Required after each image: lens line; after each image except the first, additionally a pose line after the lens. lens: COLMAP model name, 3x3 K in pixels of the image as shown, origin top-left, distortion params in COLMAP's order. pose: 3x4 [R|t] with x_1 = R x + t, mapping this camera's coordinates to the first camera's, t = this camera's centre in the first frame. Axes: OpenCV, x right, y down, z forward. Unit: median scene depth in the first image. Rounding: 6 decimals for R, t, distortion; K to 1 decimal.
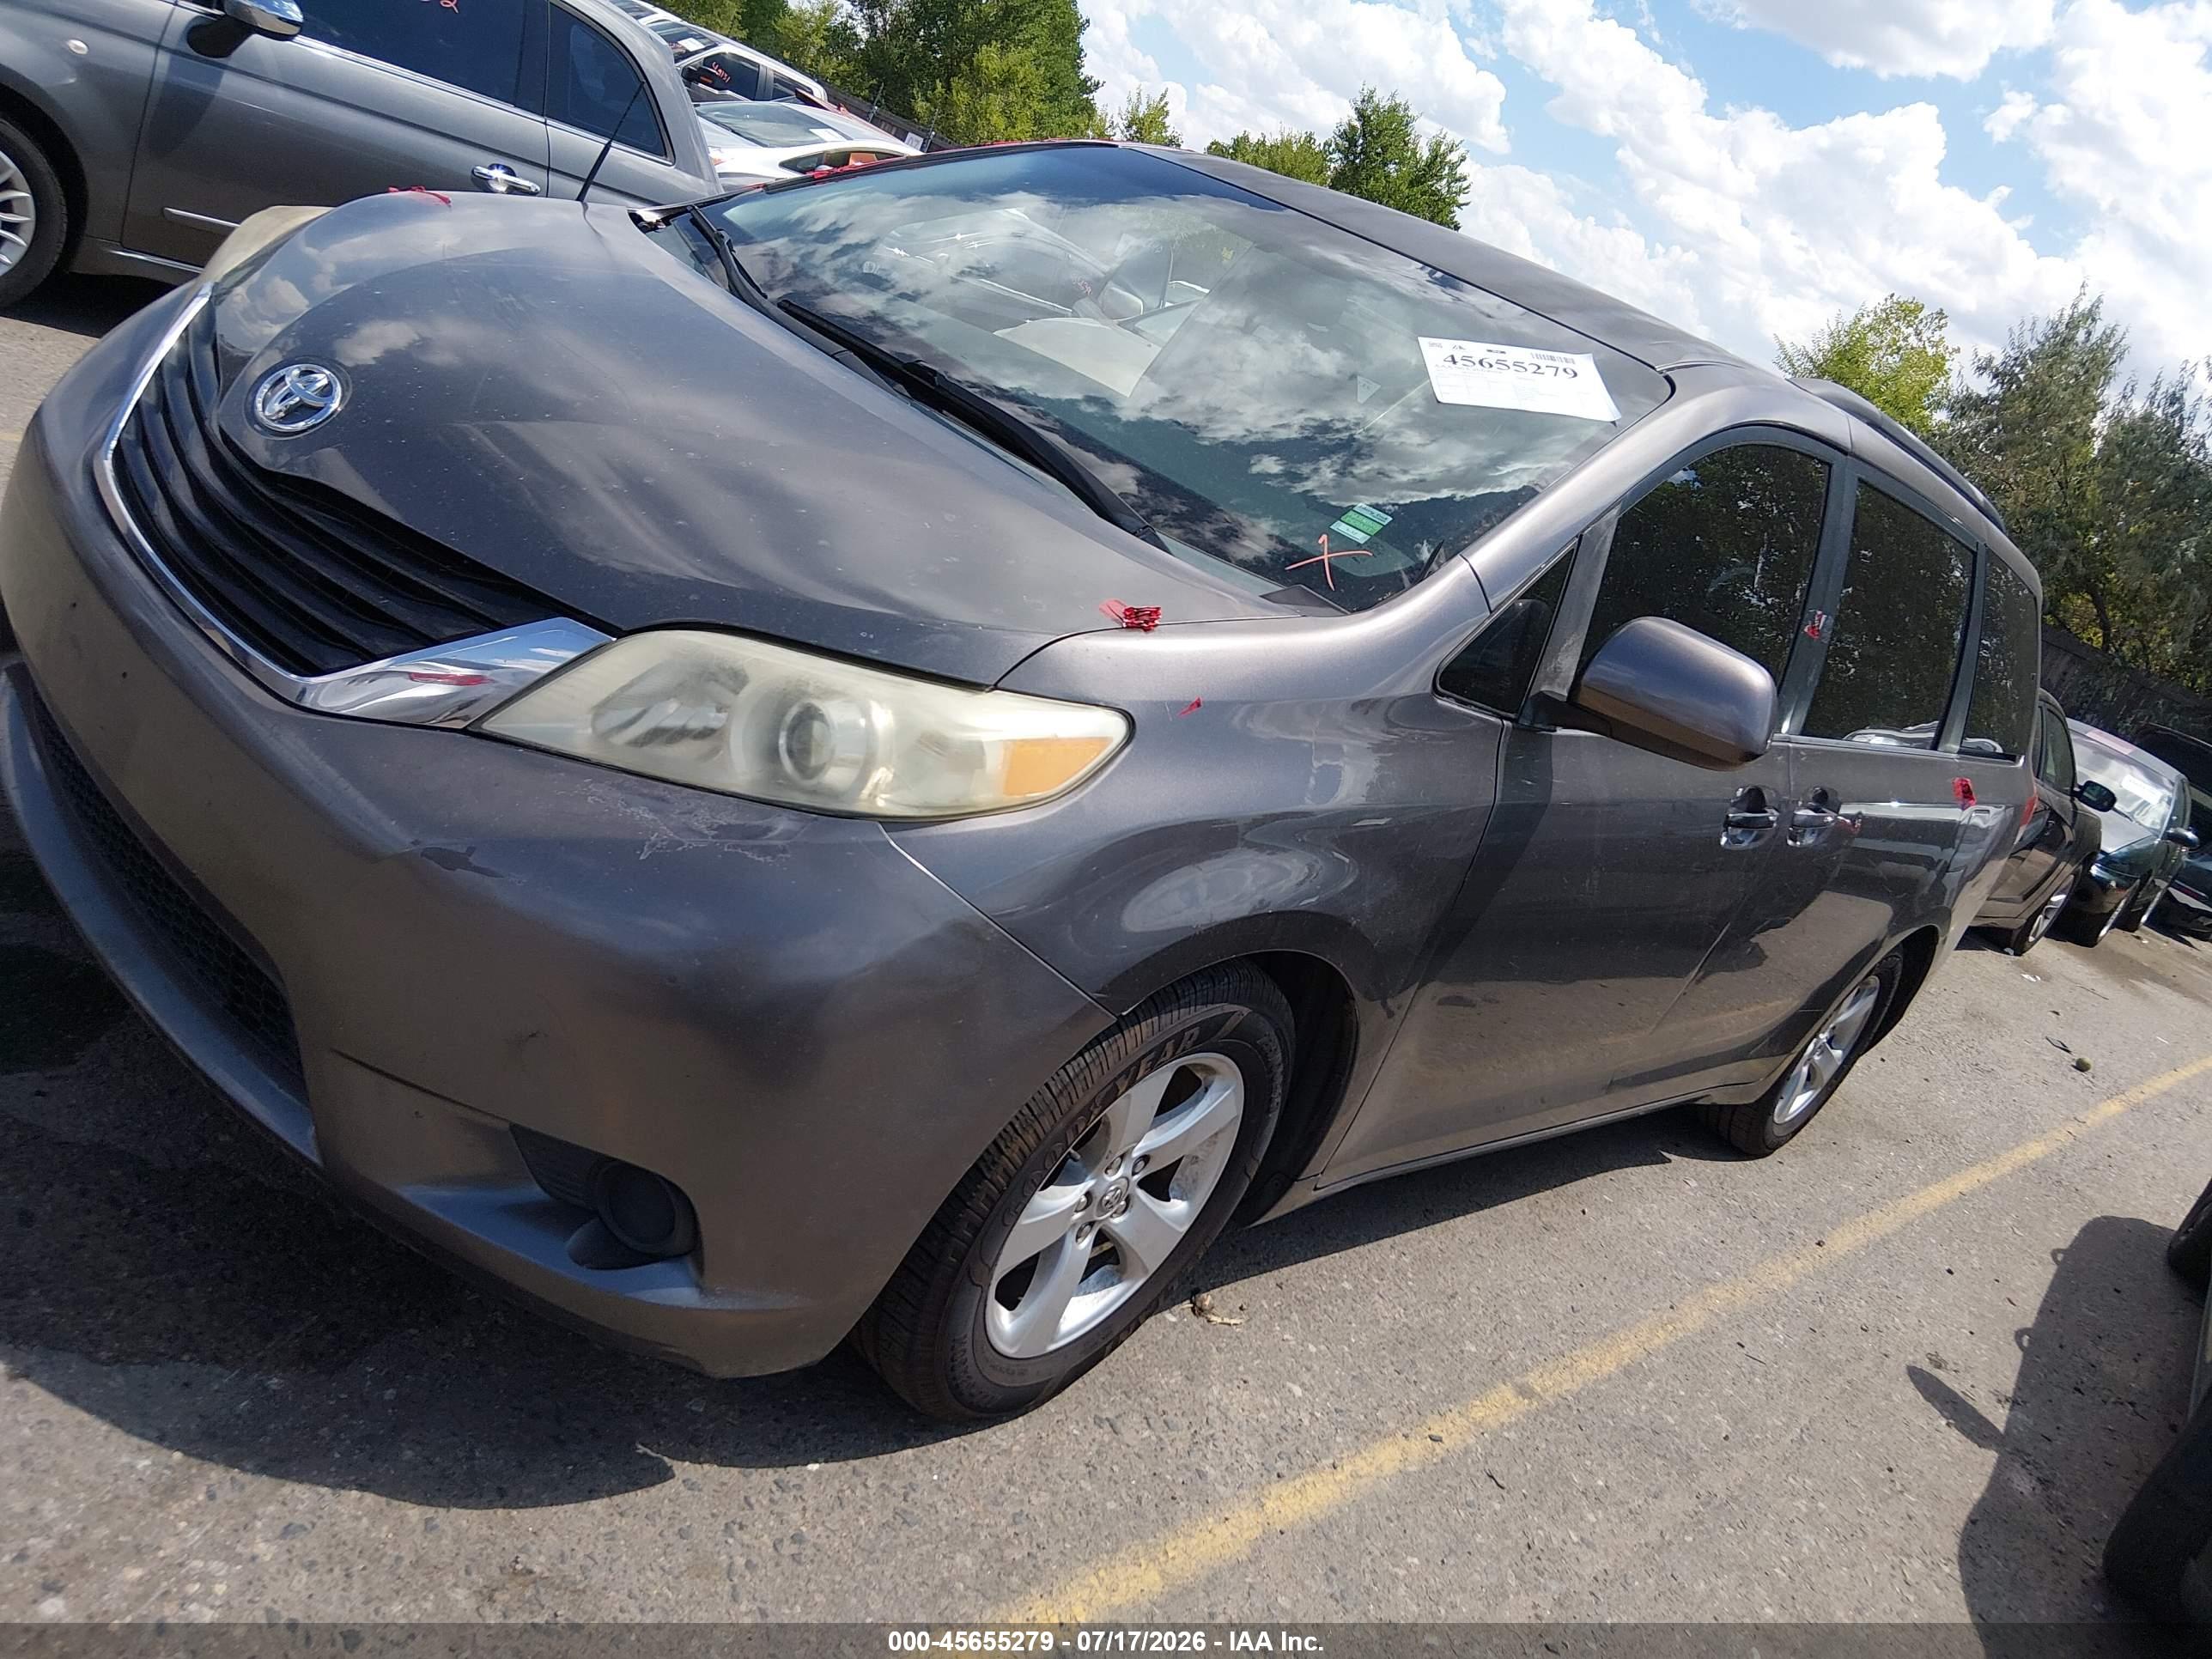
lens RADIAL K [[1760.3, 0, 1106.9], [0, 1760.3, 815.4], [0, 0, 1]] dist [0.071580, -0.137608]
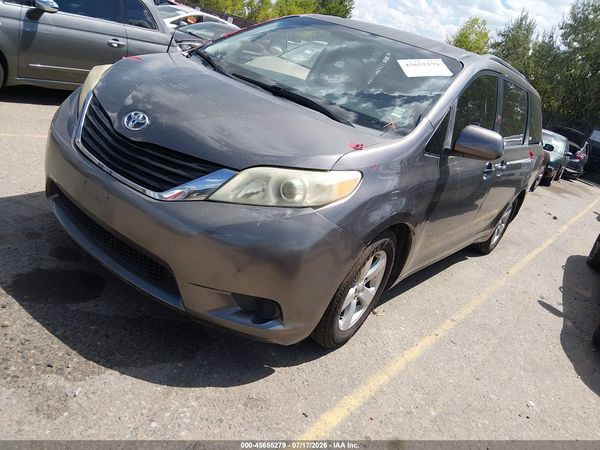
lens RADIAL K [[474.1, 0, 300.0], [0, 474.1, 225.0], [0, 0, 1]] dist [0.085907, -0.140146]
pose [[0.988110, -0.149223, 0.037035, -0.141043], [0.145843, 0.985947, 0.081481, -0.035104], [-0.048674, -0.075111, 0.995987, -0.064800]]
